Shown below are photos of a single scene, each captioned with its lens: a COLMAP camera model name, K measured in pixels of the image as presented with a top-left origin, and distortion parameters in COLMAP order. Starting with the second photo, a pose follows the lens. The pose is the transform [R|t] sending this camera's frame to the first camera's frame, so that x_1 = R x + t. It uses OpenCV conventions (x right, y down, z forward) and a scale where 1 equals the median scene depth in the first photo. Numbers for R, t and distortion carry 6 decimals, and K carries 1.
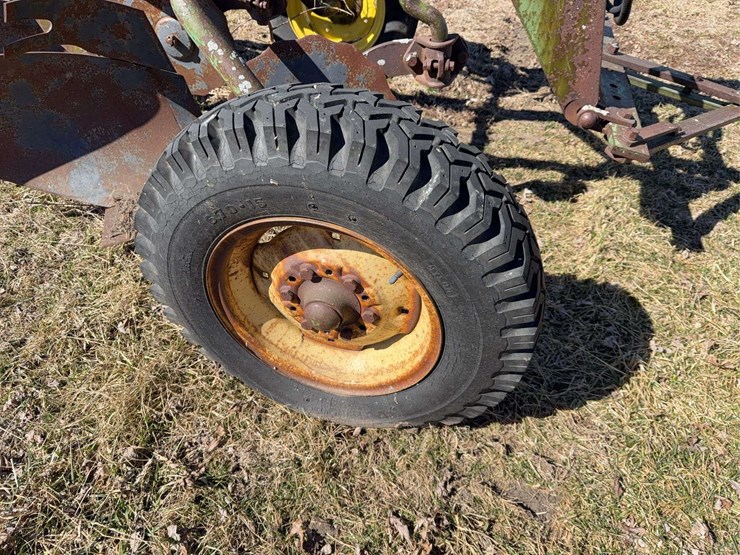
lens RADIAL K [[545.6, 0, 372.1], [0, 545.6, 310.1], [0, 0, 1]] dist [0.036232, -0.003713]
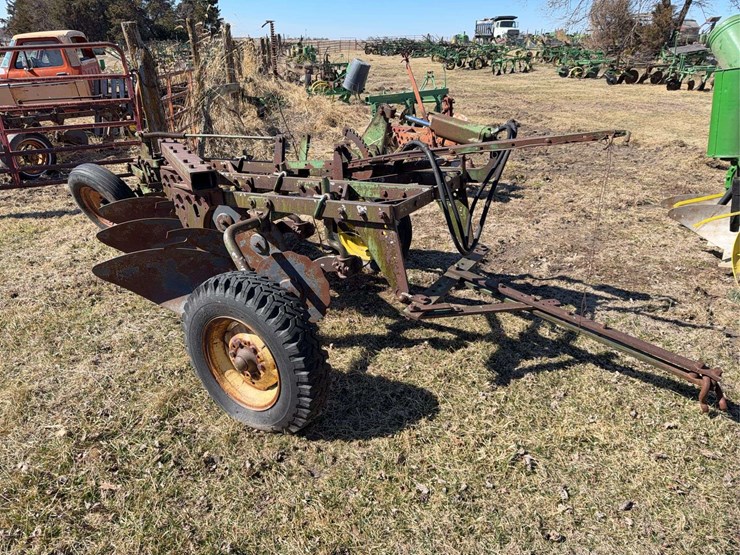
lens RADIAL K [[574.6, 0, 370.0], [0, 574.6, 277.5], [0, 0, 1]] dist [-0.006558, -0.010791]
pose [[0.955824, 0.087221, -0.280701, 0.958635], [-0.183910, 0.922405, -0.339626, 0.355557], [0.229297, 0.376246, 0.897698, -1.055513]]
